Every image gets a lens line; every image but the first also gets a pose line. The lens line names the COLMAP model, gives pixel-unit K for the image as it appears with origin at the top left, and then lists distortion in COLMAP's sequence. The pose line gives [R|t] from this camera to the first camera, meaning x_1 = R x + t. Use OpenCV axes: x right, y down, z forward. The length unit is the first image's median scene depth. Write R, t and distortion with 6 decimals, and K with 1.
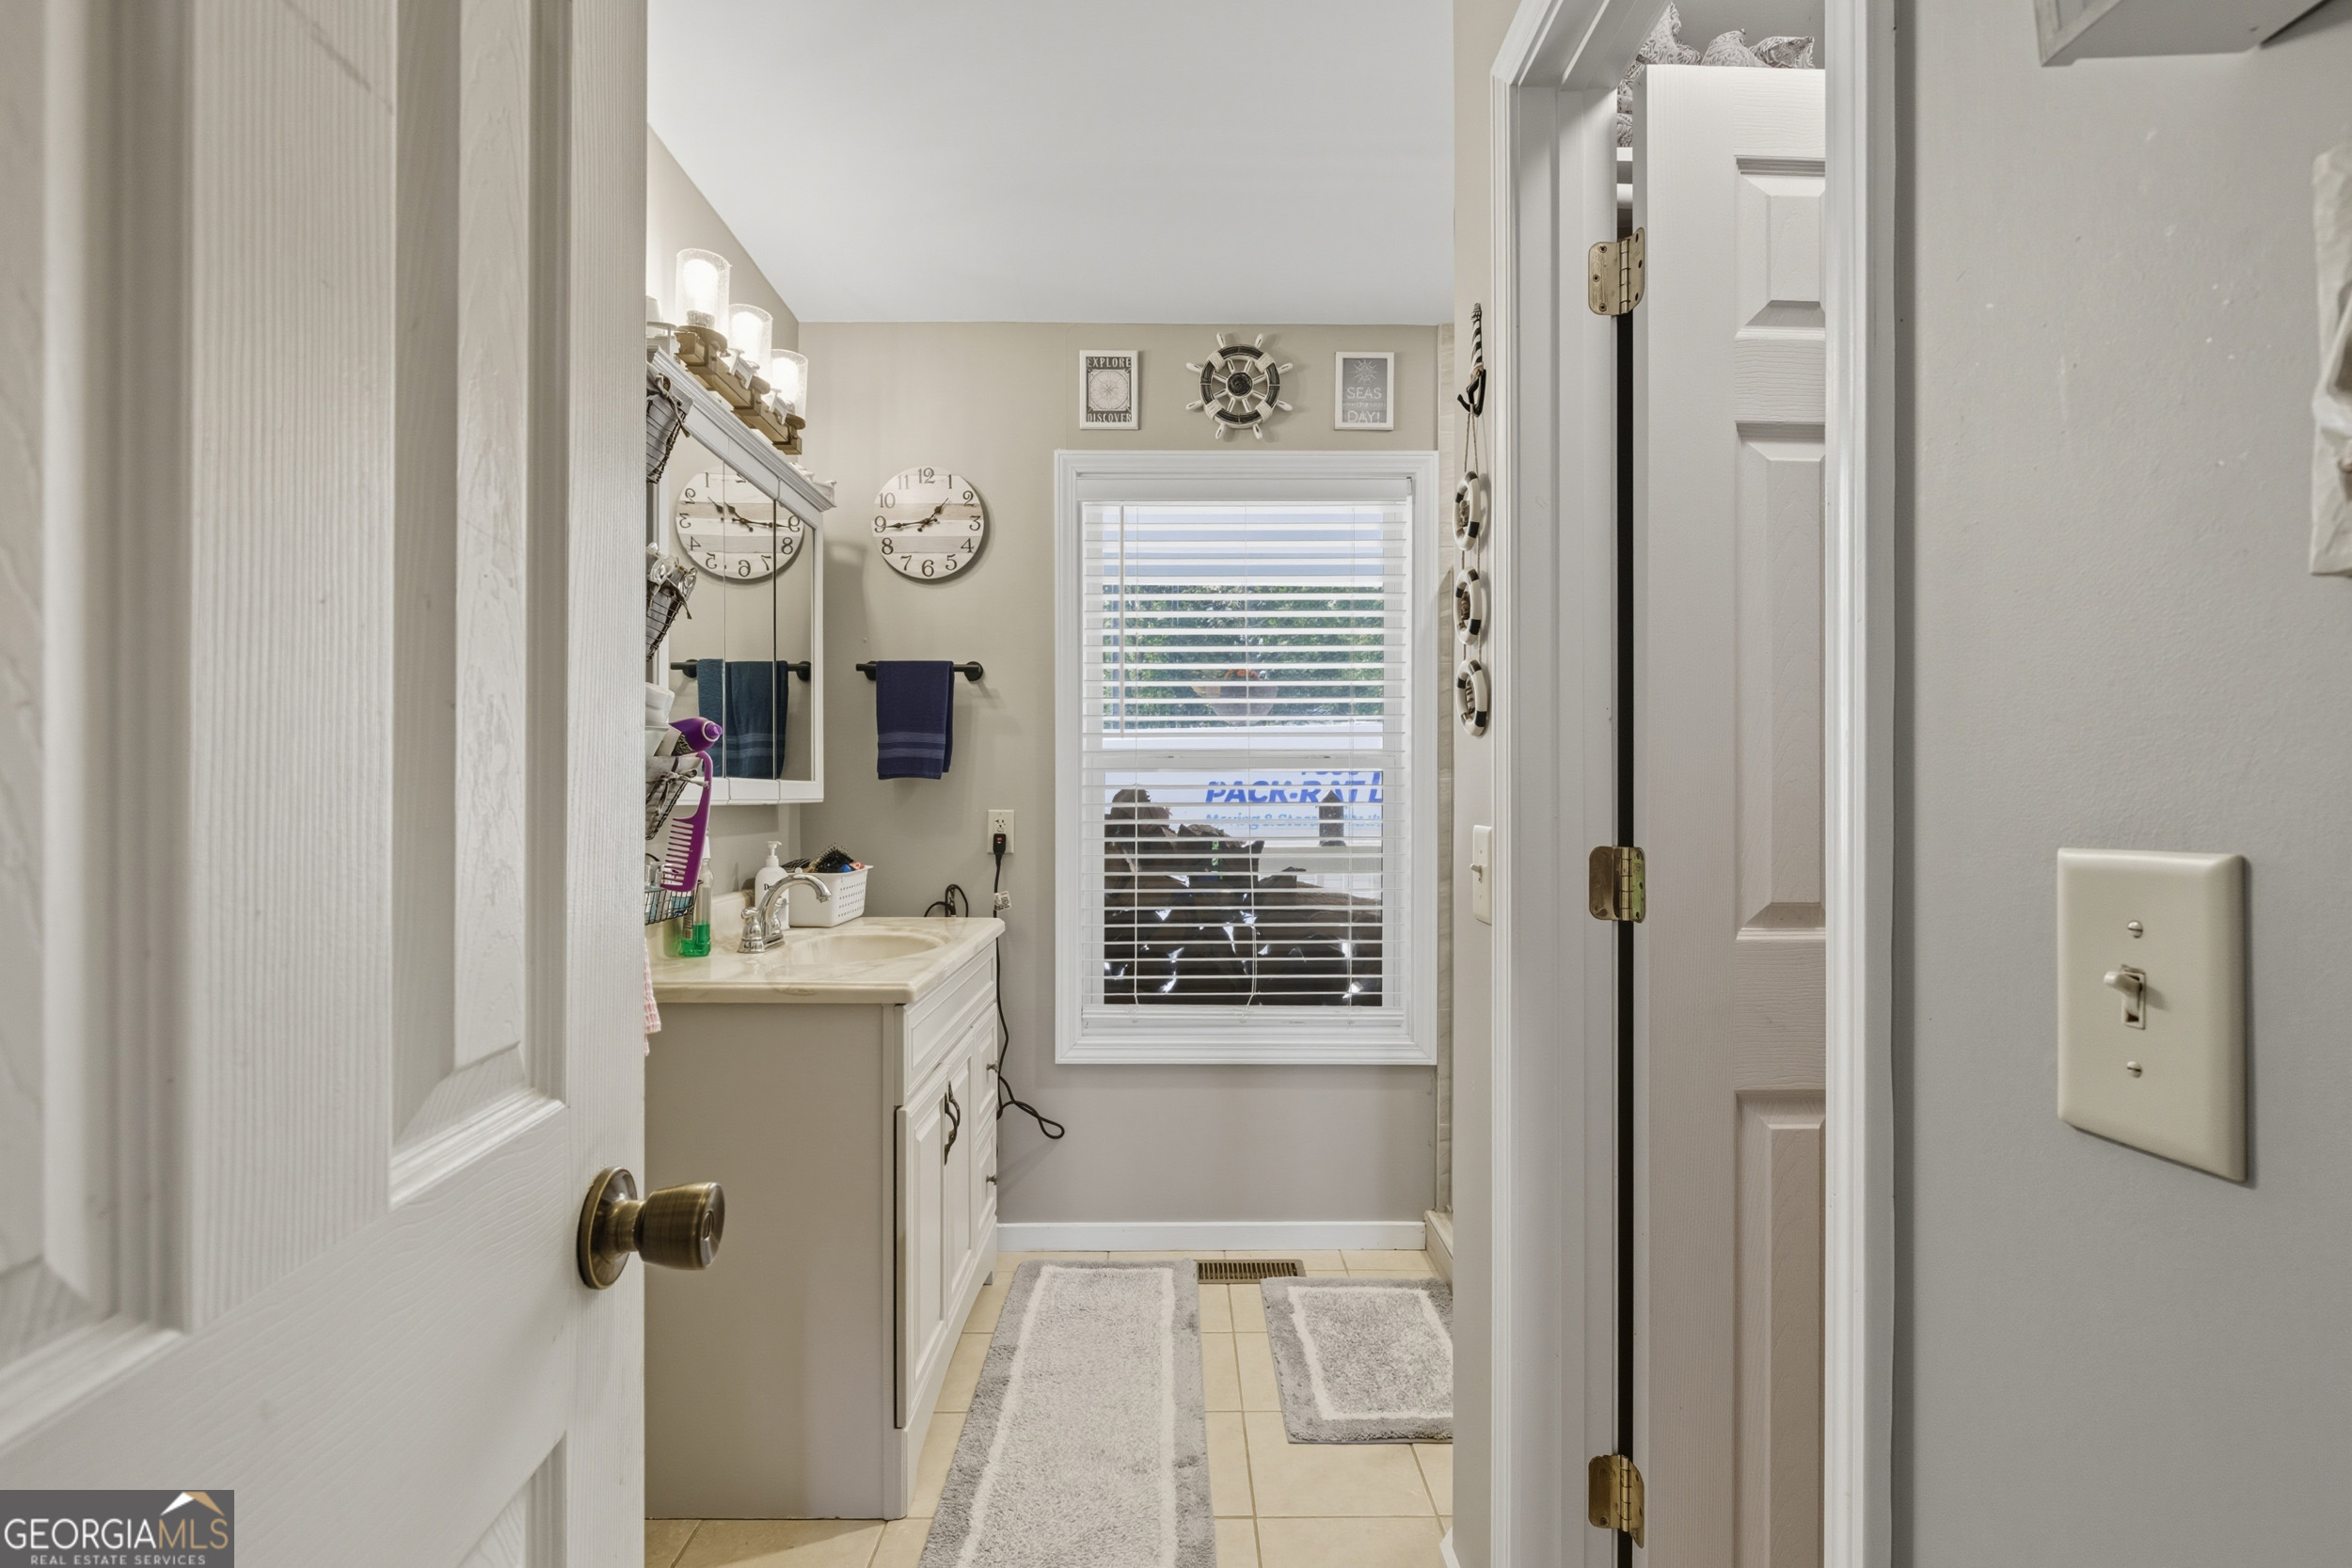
lens RADIAL K [[1057.4, 0, 1183.1], [0, 1057.4, 799.4], [0, 0, 1]] dist [-0.003258, -0.000471]
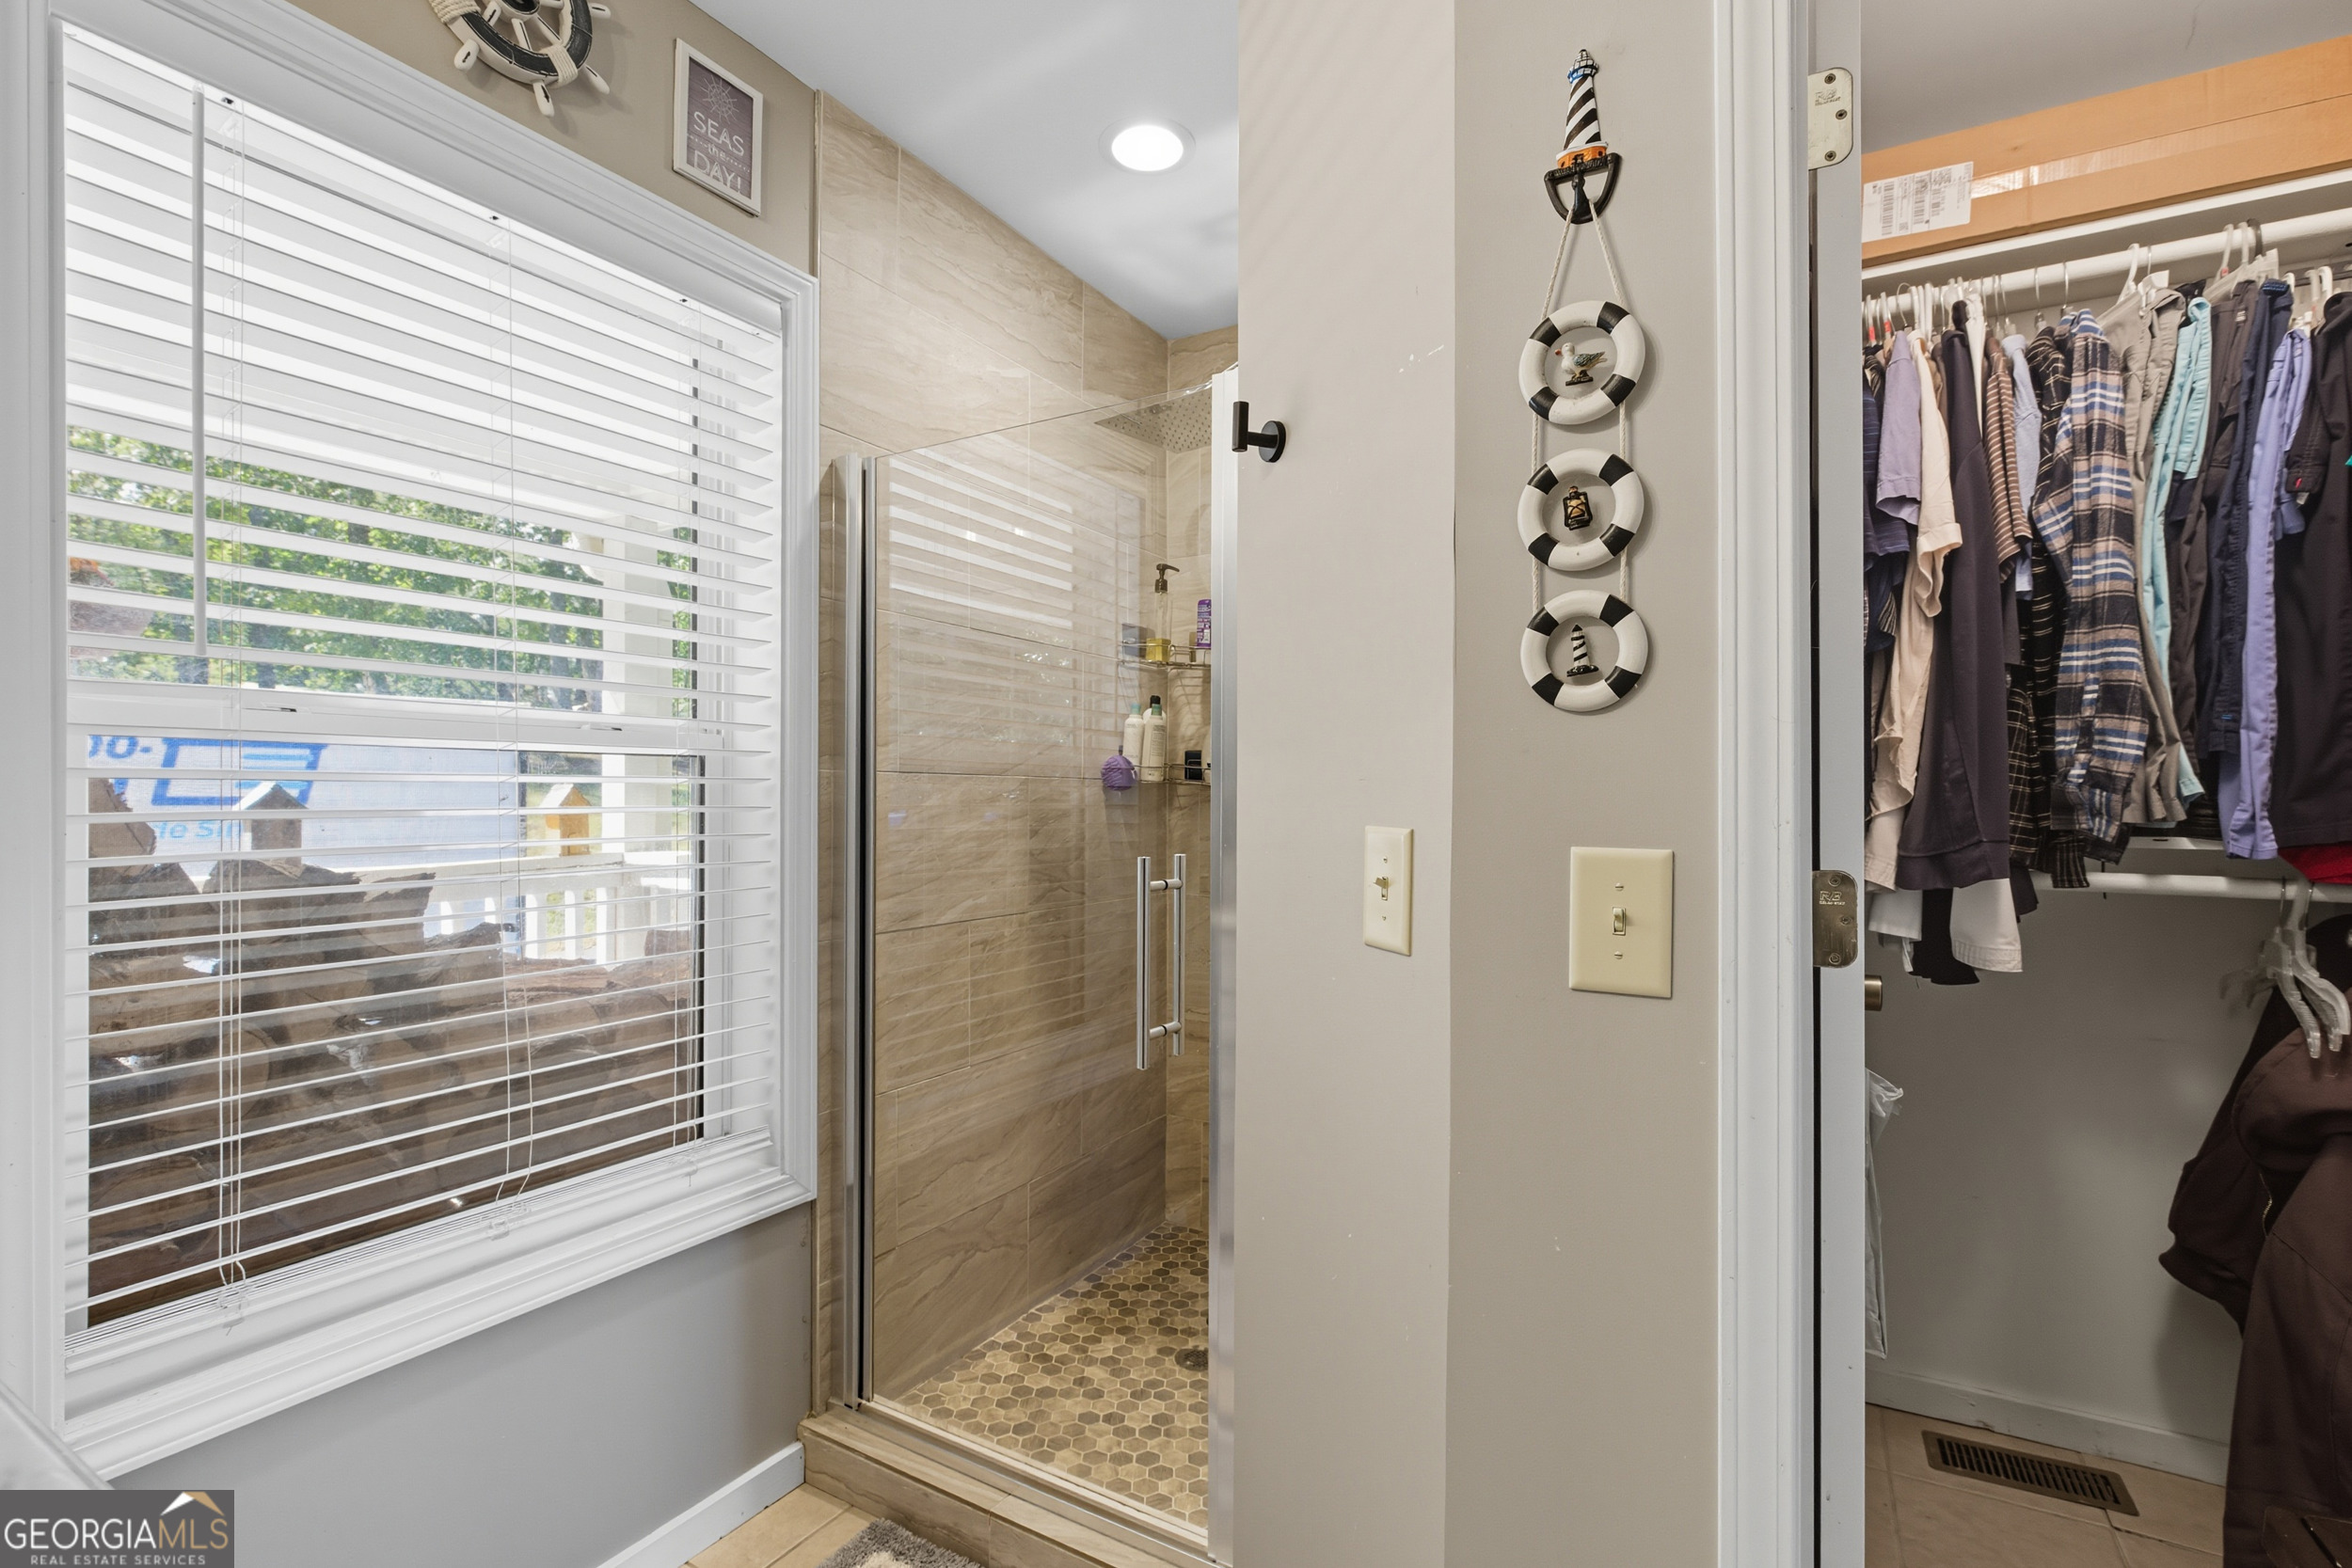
lens RADIAL K [[1057.4, 0, 1183.1], [0, 1057.4, 799.4], [0, 0, 1]] dist [-0.003258, -0.000471]
pose [[0.500950, -0.003212, 0.865470, -0.381106], [0.004405, 0.999990, 0.001162, -0.001565], [-0.865465, 0.003230, 0.500959, 0.799181]]
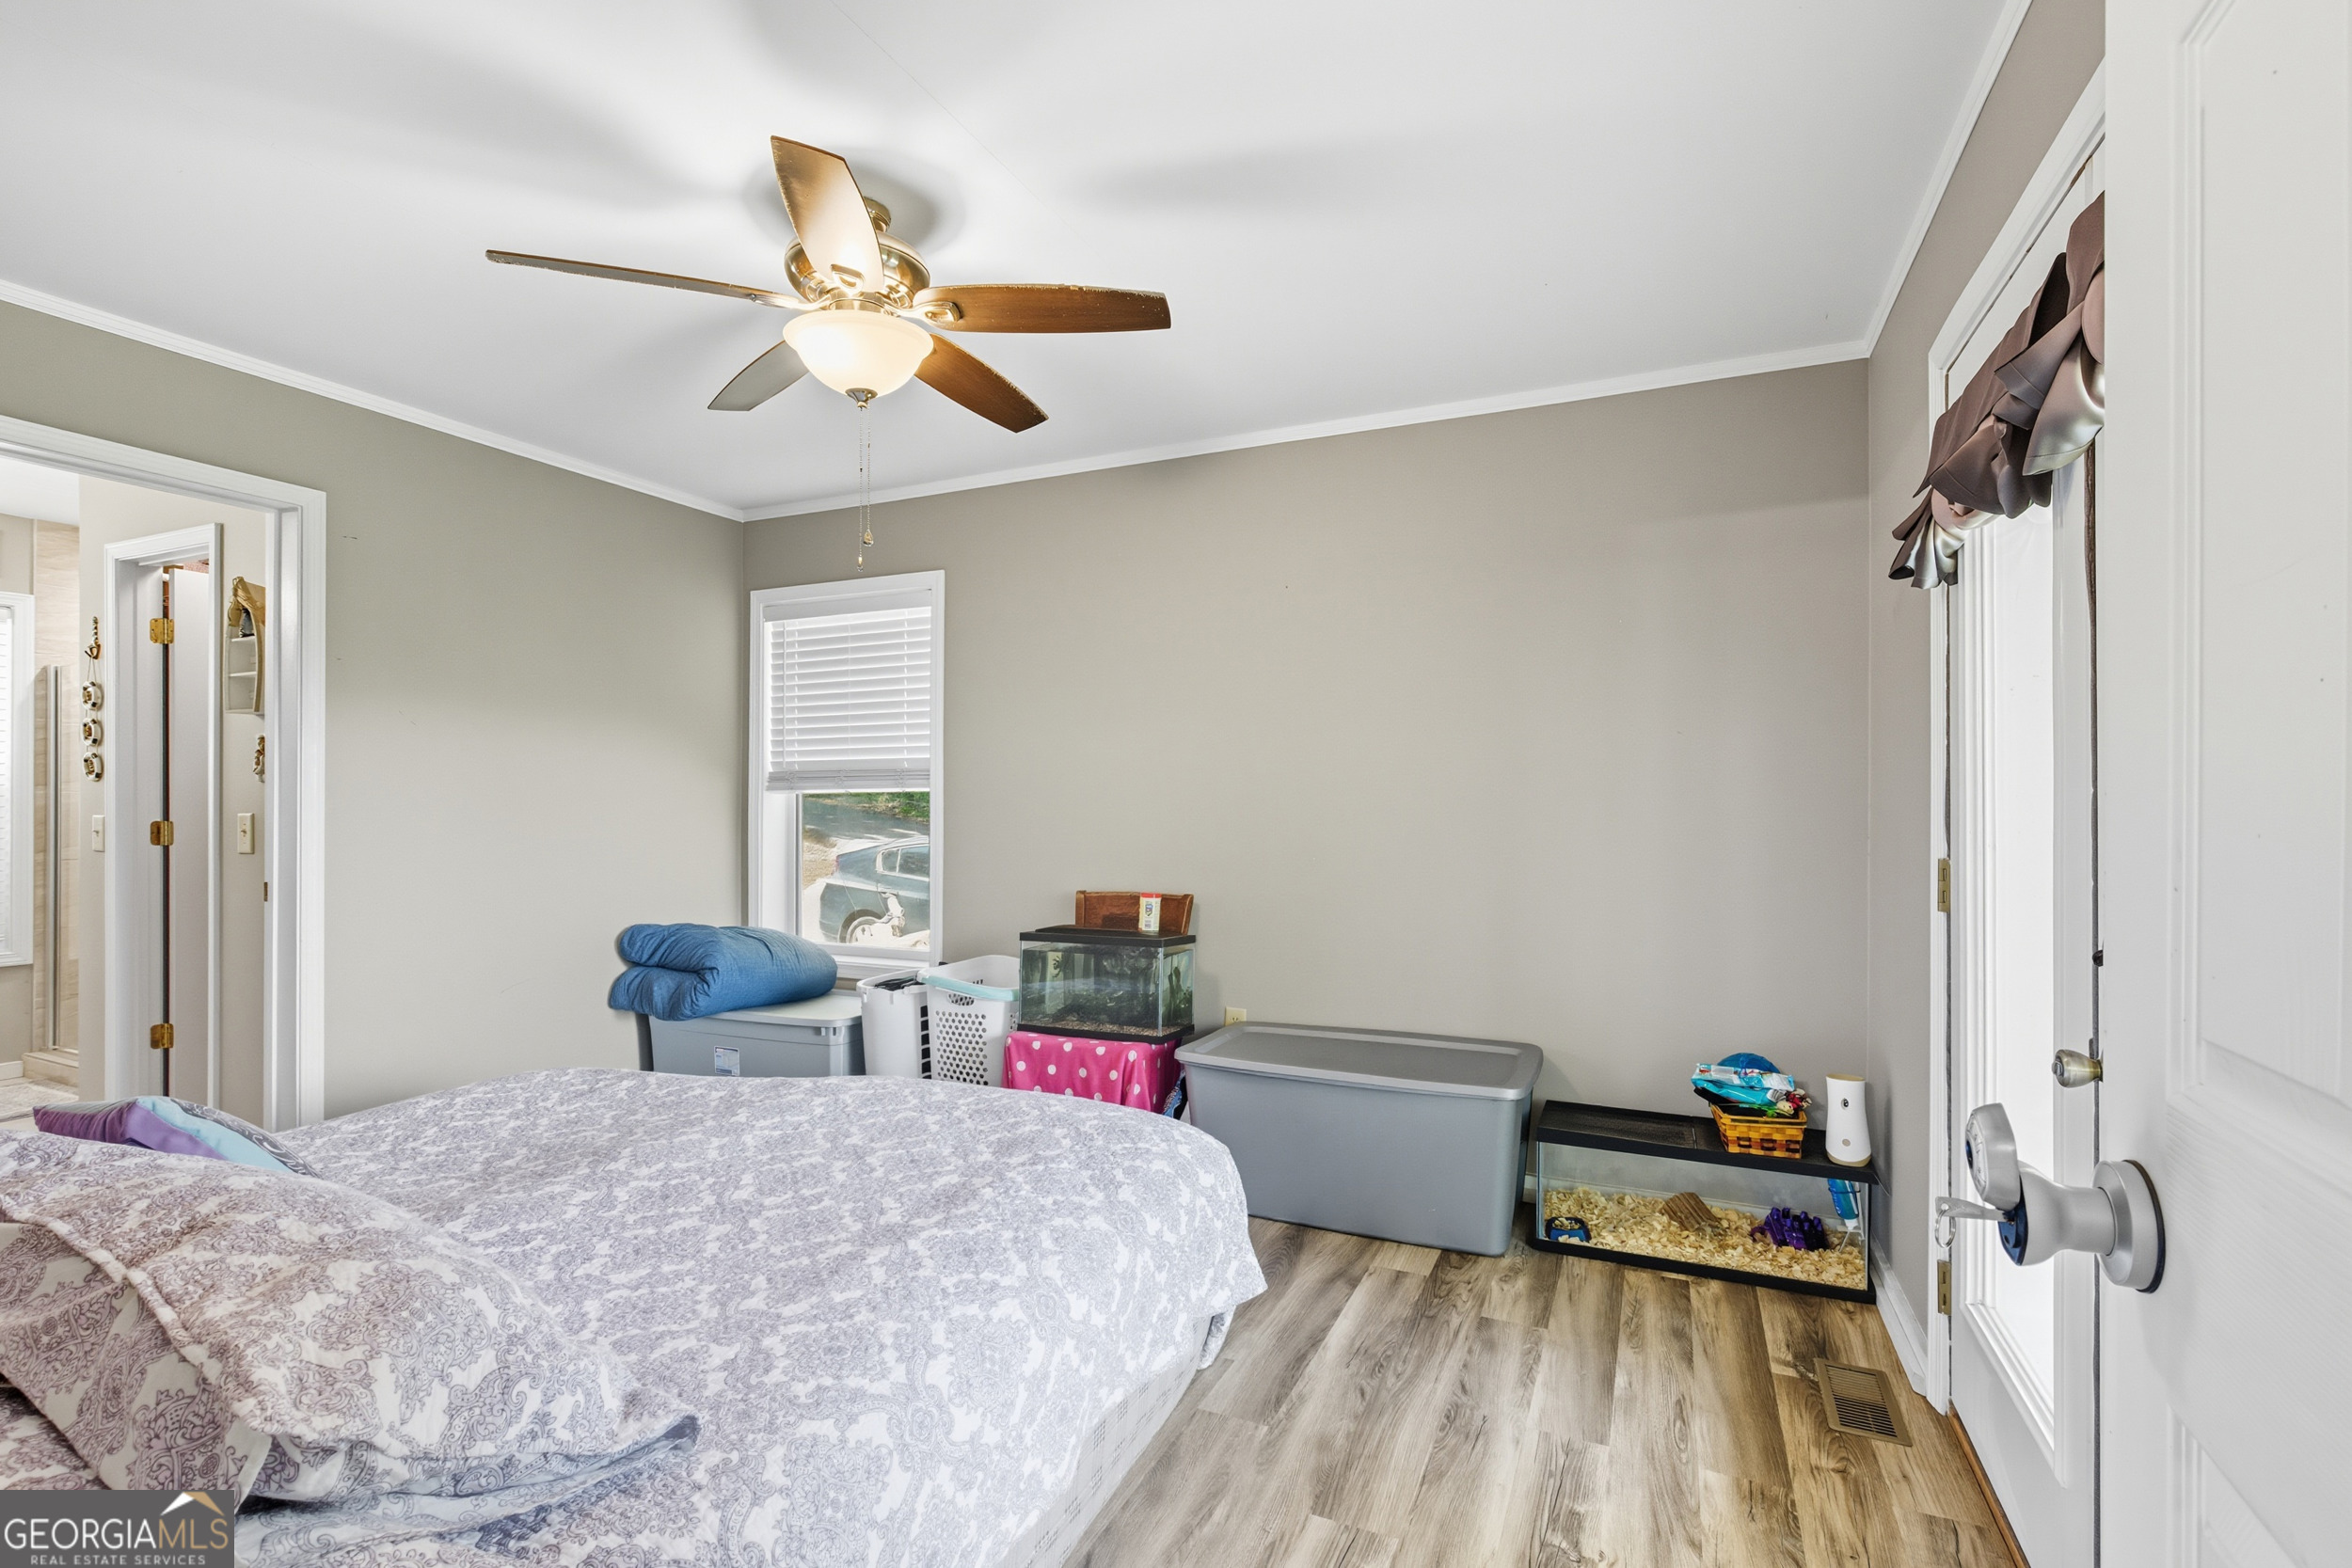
lens RADIAL K [[1057.4, 0, 1183.1], [0, 1057.4, 799.4], [0, 0, 1]] dist [-0.003258, -0.000471]
pose [[0.417132, -0.000565, 0.908846, -0.876912], [-0.001257, 0.999998, 0.001199, -0.019916], [-0.908845, -0.001643, 0.417131, -2.296664]]
